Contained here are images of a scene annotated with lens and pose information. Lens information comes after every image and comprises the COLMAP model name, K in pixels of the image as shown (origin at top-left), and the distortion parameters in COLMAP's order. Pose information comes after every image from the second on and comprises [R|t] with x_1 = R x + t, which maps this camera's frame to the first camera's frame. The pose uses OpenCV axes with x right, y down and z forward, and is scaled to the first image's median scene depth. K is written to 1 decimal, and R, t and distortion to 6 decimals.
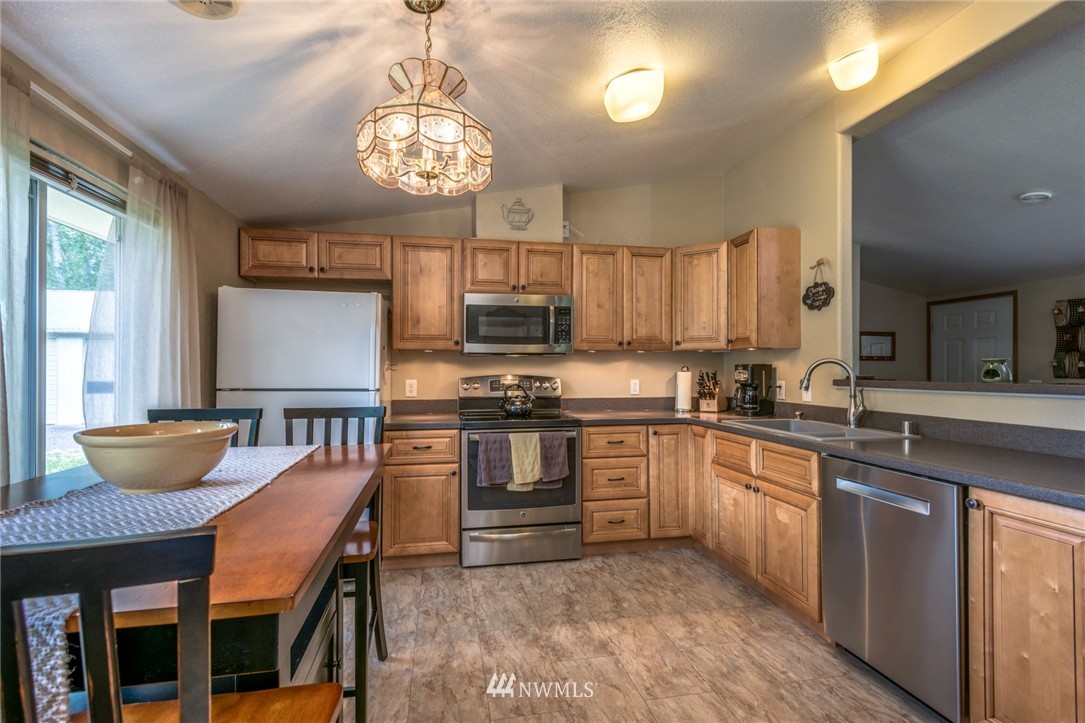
lens RADIAL K [[509.6, 0, 540.2], [0, 509.6, 365.7], [0, 0, 1]] dist [0.001787, 0.000056]
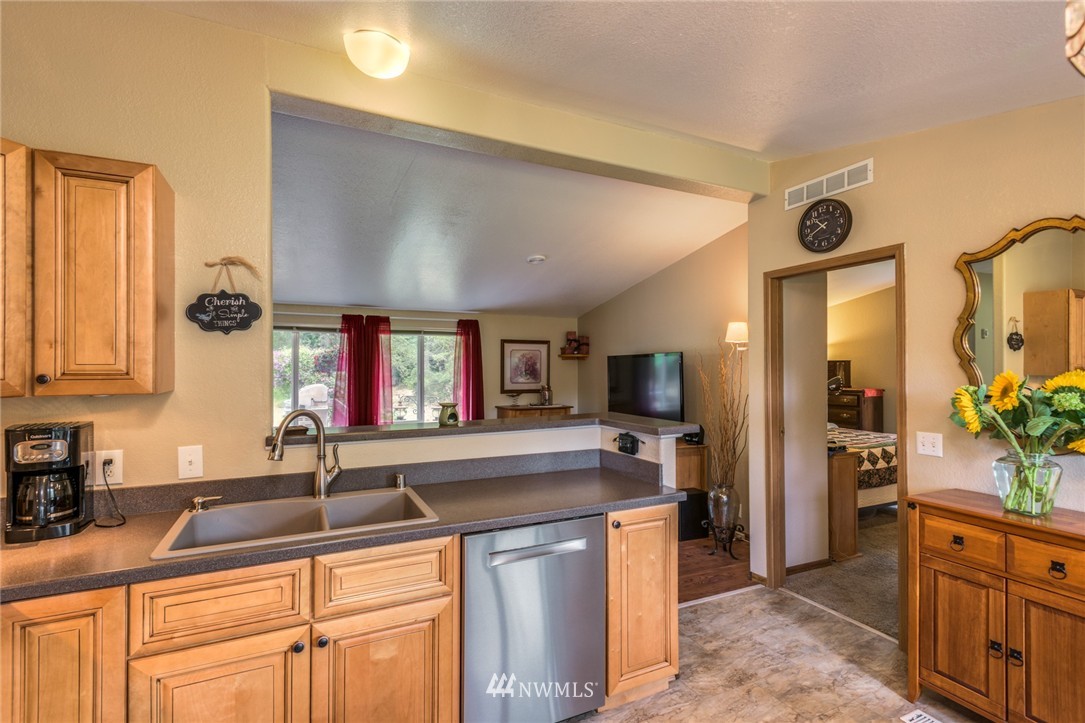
lens RADIAL K [[509.6, 0, 540.2], [0, 509.6, 365.7], [0, 0, 1]] dist [0.001787, 0.000056]
pose [[-0.254520, 0.005294, 0.967053, -0.206619], [-0.002546, 0.999978, -0.006144, -0.071407], [-0.967064, -0.004026, -0.254501, 0.857146]]
